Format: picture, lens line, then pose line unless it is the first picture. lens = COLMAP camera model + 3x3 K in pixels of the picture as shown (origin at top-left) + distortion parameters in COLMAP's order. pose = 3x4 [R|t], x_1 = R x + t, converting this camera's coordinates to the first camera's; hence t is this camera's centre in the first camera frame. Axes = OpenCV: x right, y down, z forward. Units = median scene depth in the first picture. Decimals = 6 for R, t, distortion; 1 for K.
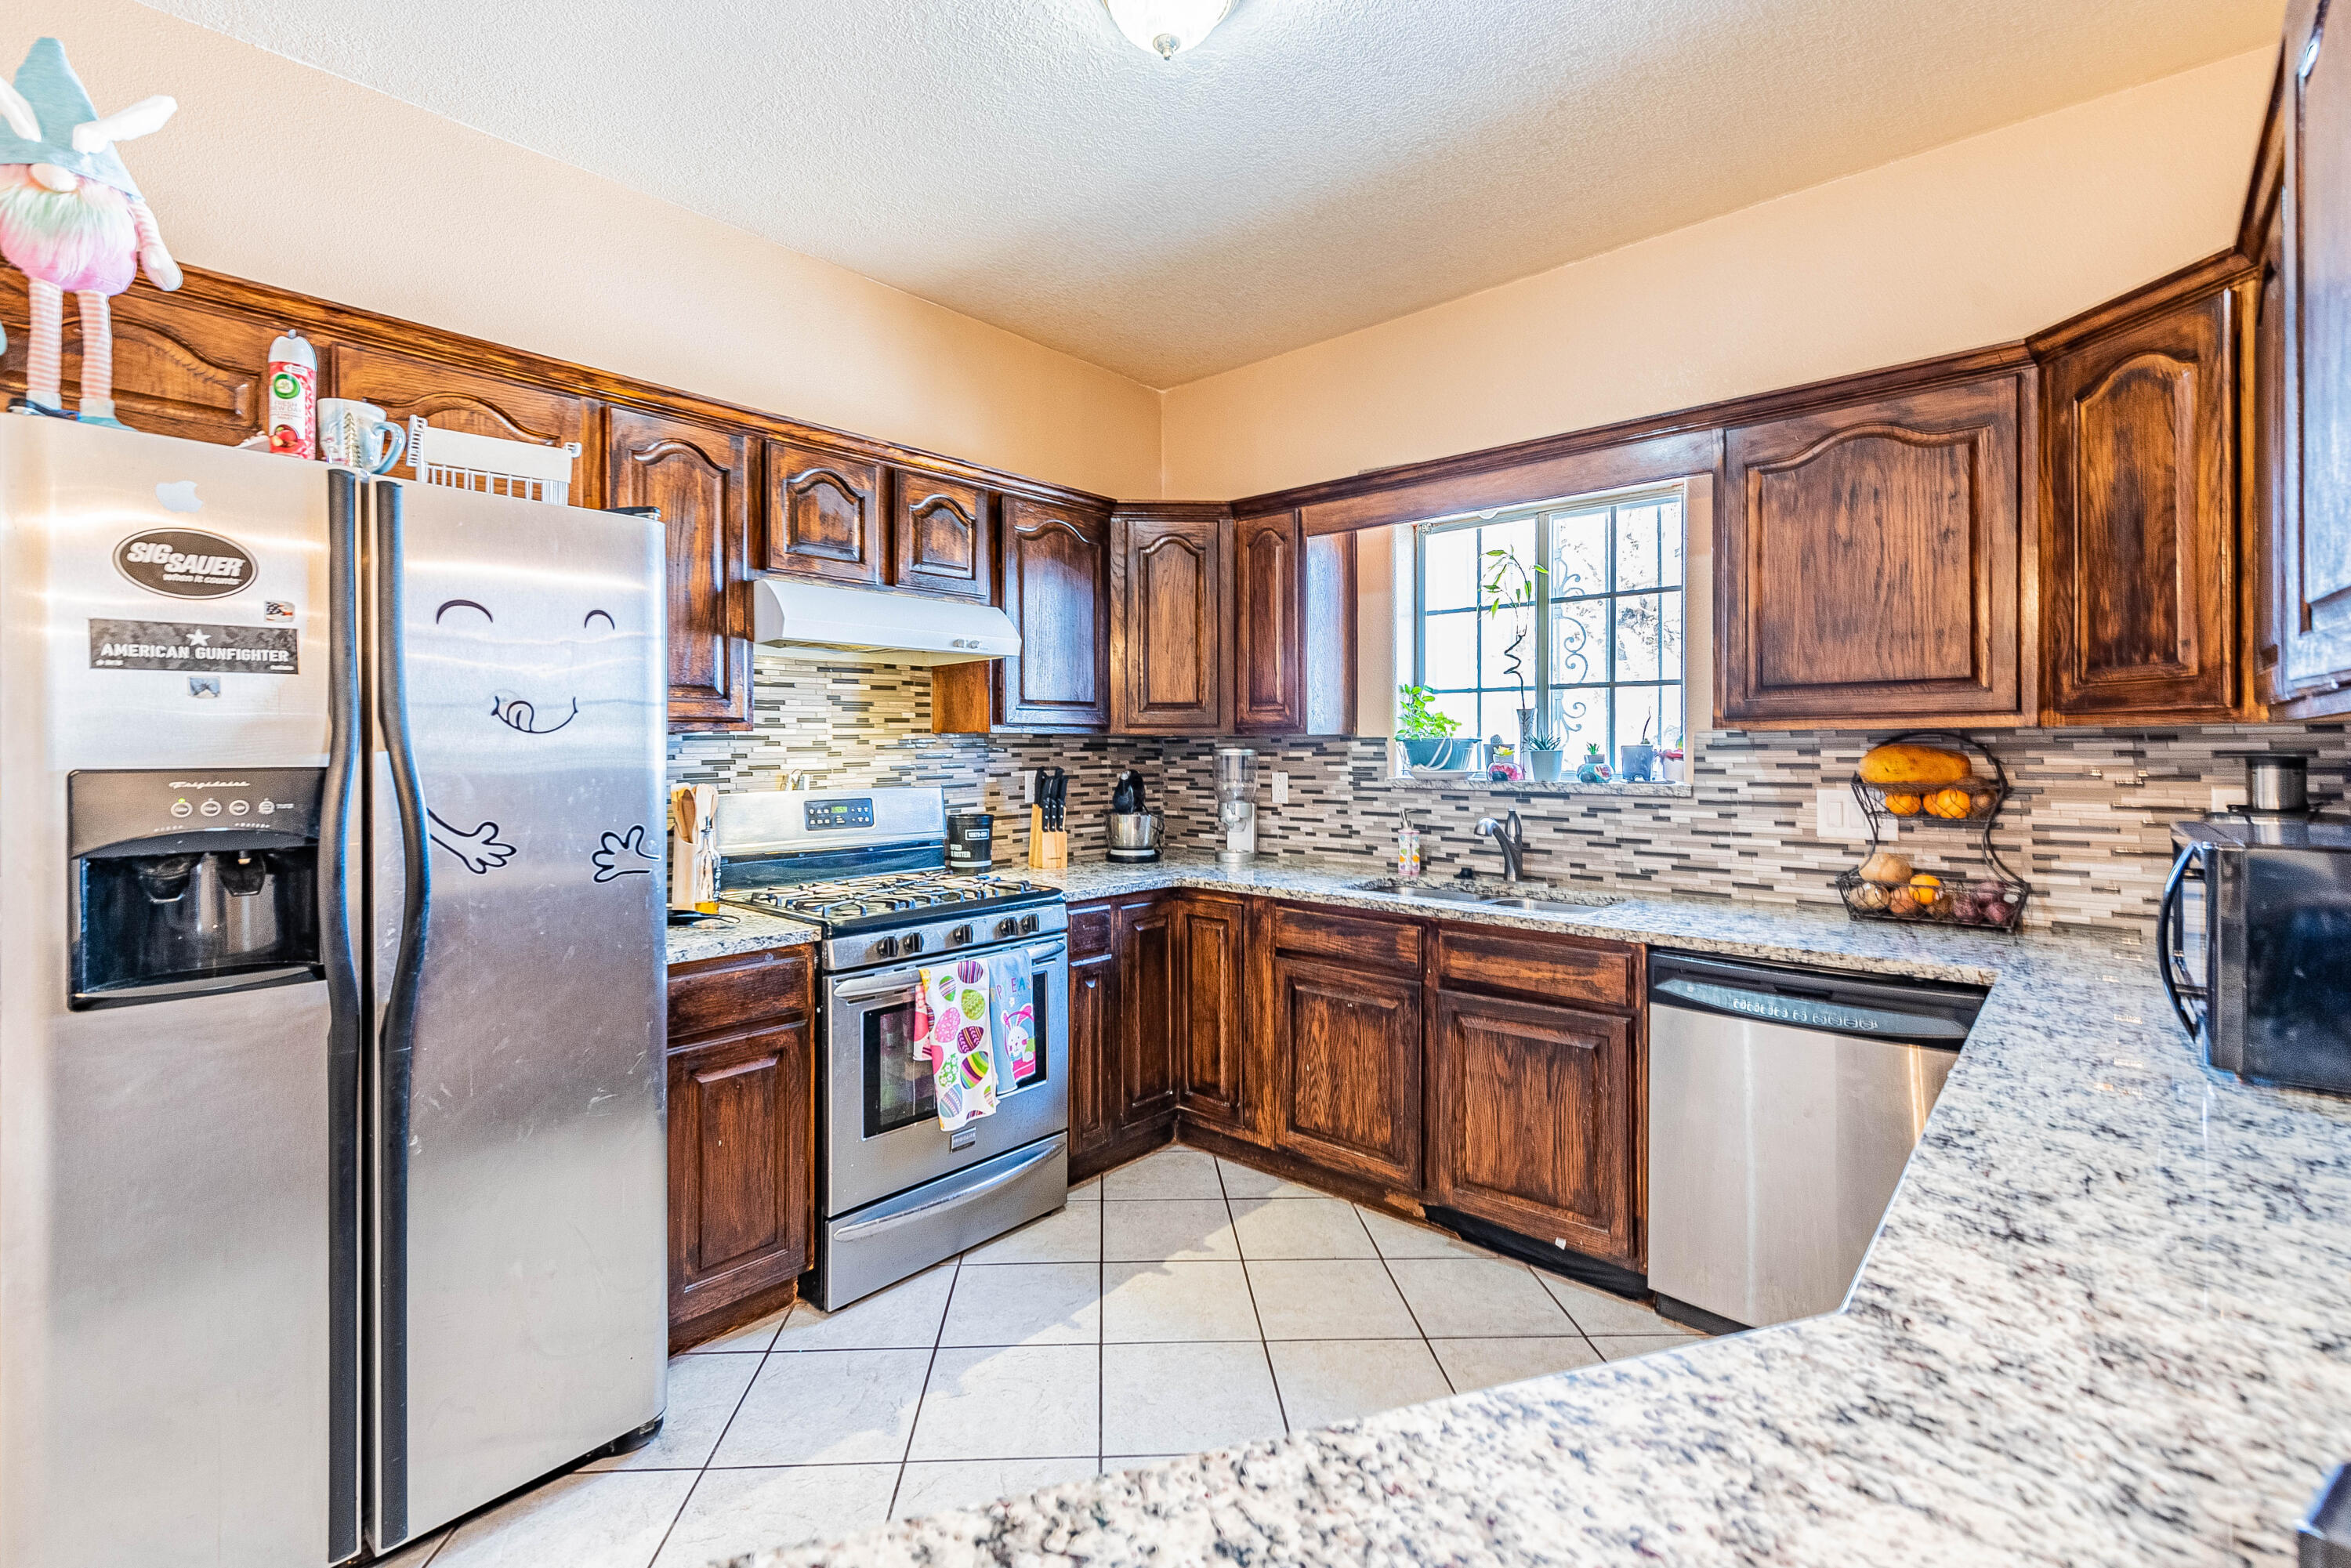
lens RADIAL K [[966.4, 0, 1179.8], [0, 966.4, 733.9], [0, 0, 1]] dist [0.008029, -0.000560]
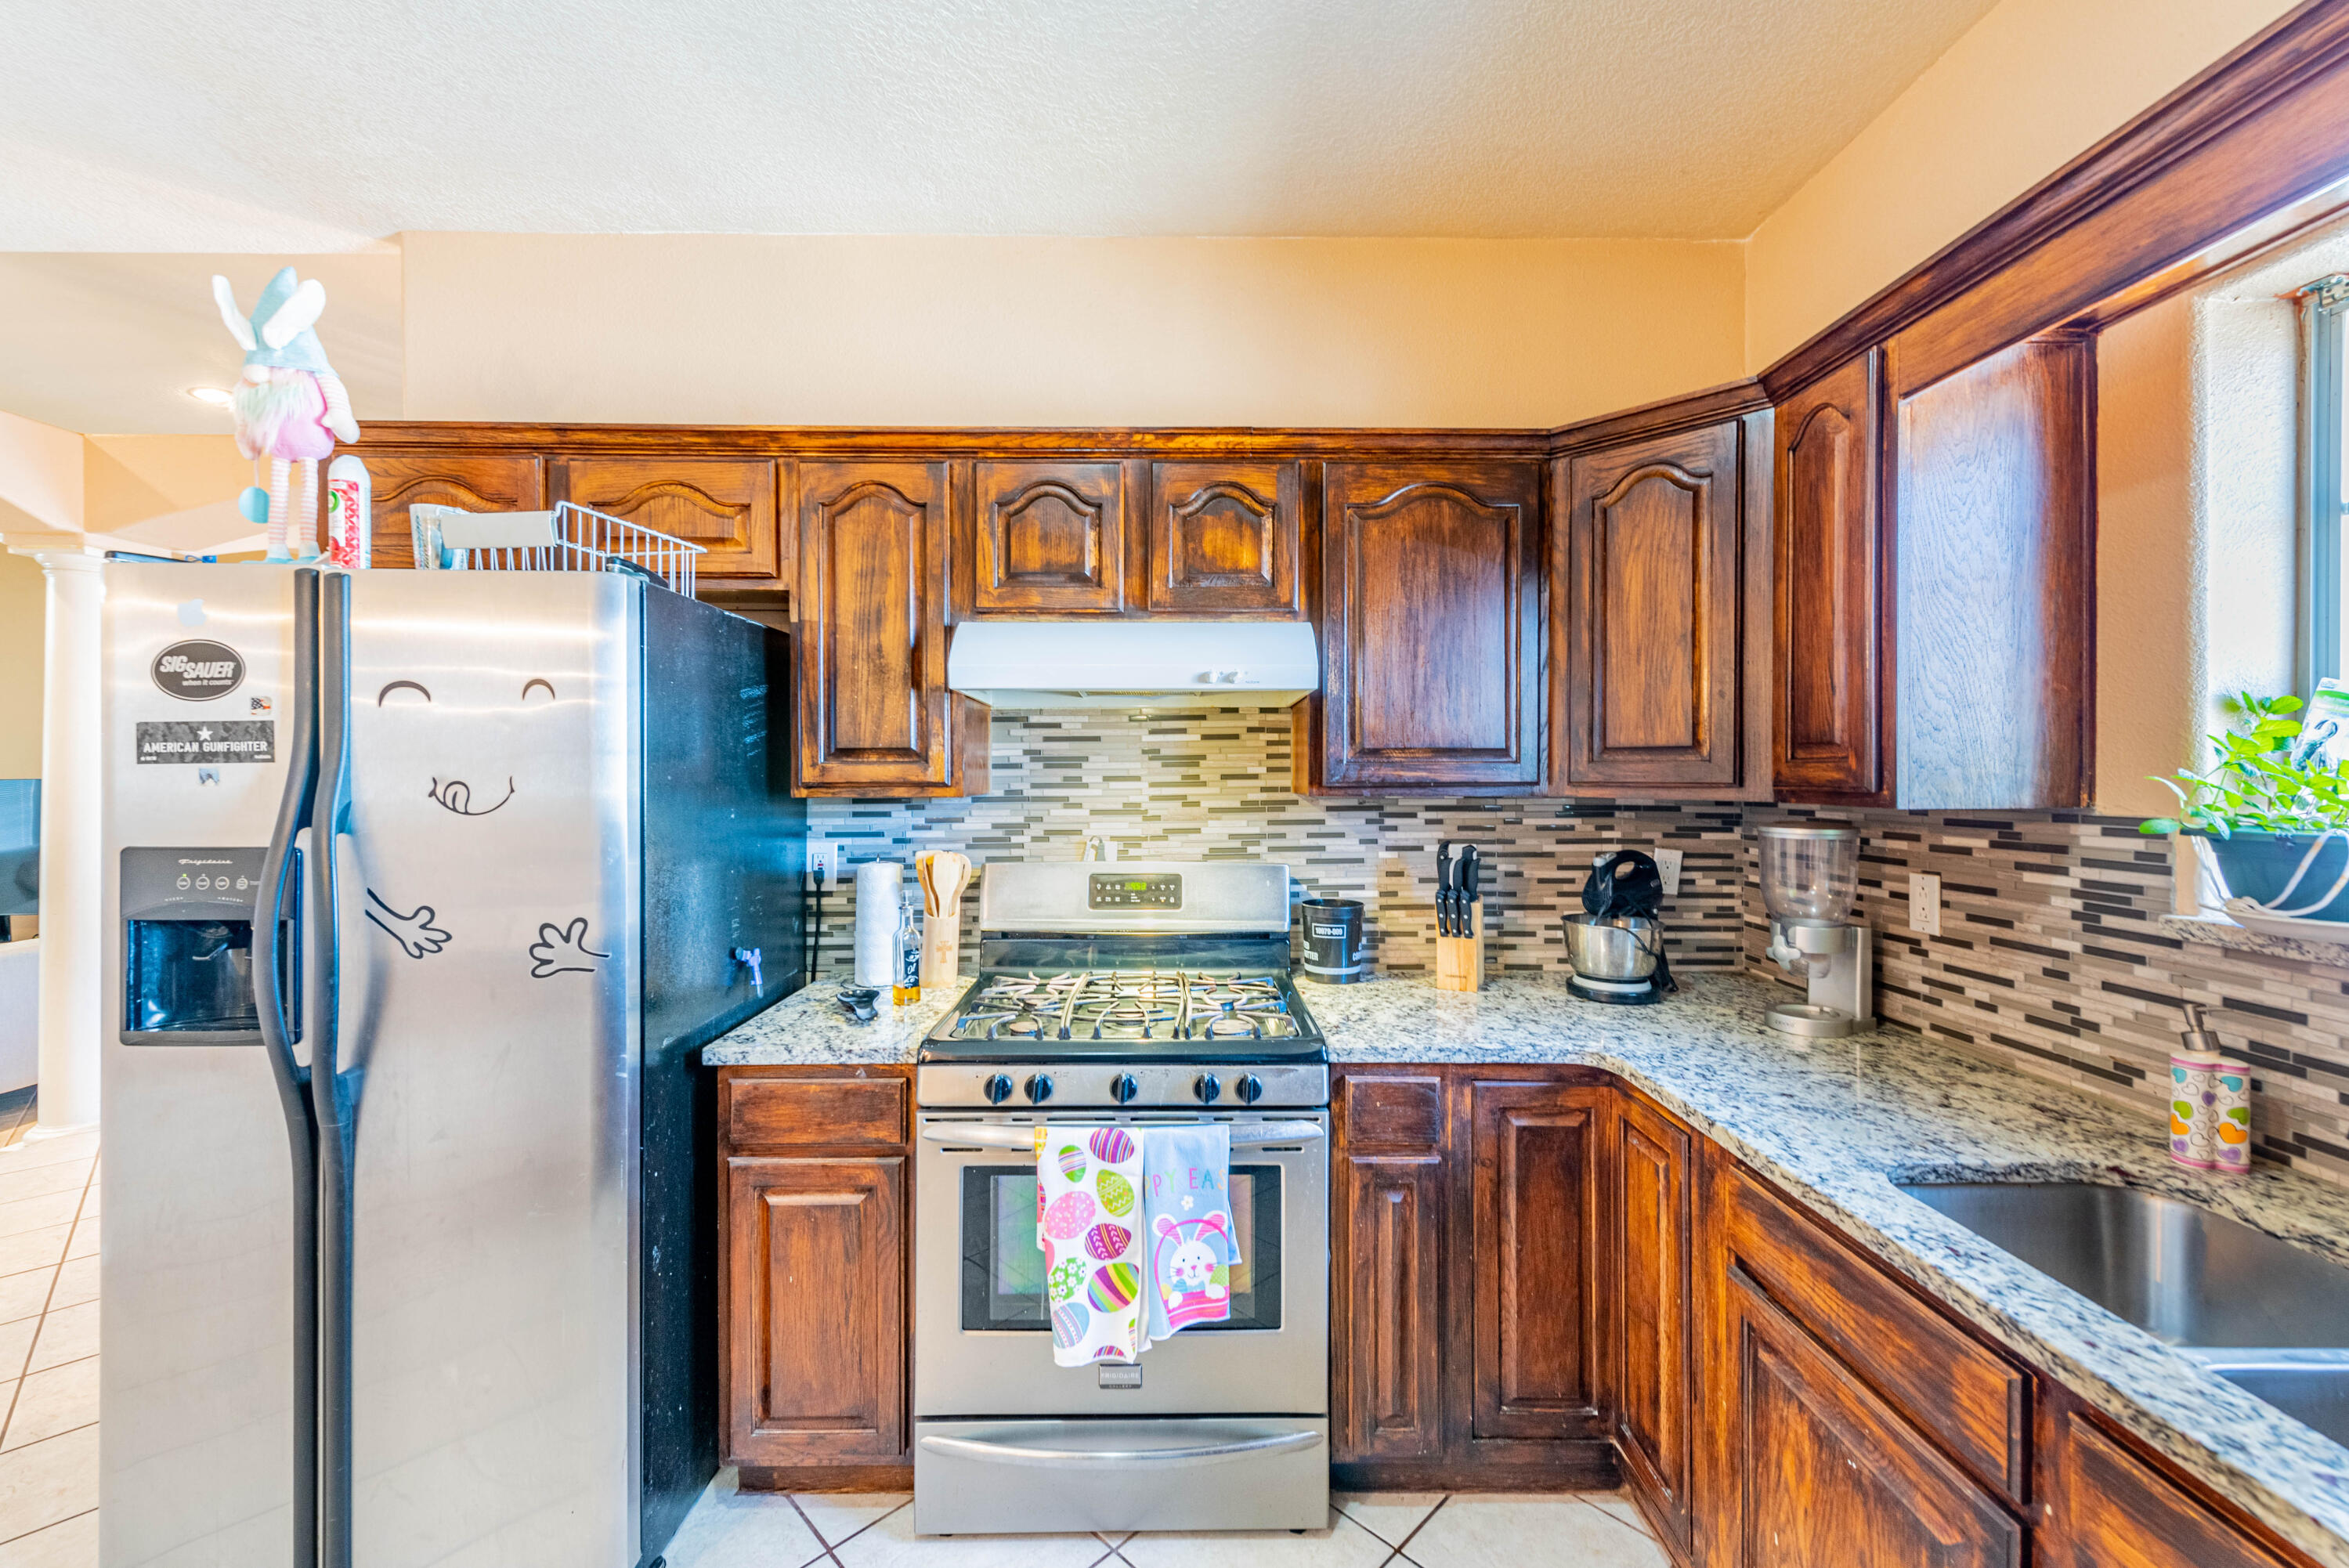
lens RADIAL K [[927.0, 0, 1187.3], [0, 927.0, 770.3], [0, 0, 1]] dist [0.016517, -0.006502]
pose [[0.682260, 0.001765, -0.731108, 0.277389], [0.002710, 0.999984, 0.004943, -0.027018], [0.731105, -0.005353, 0.682244, 0.509793]]
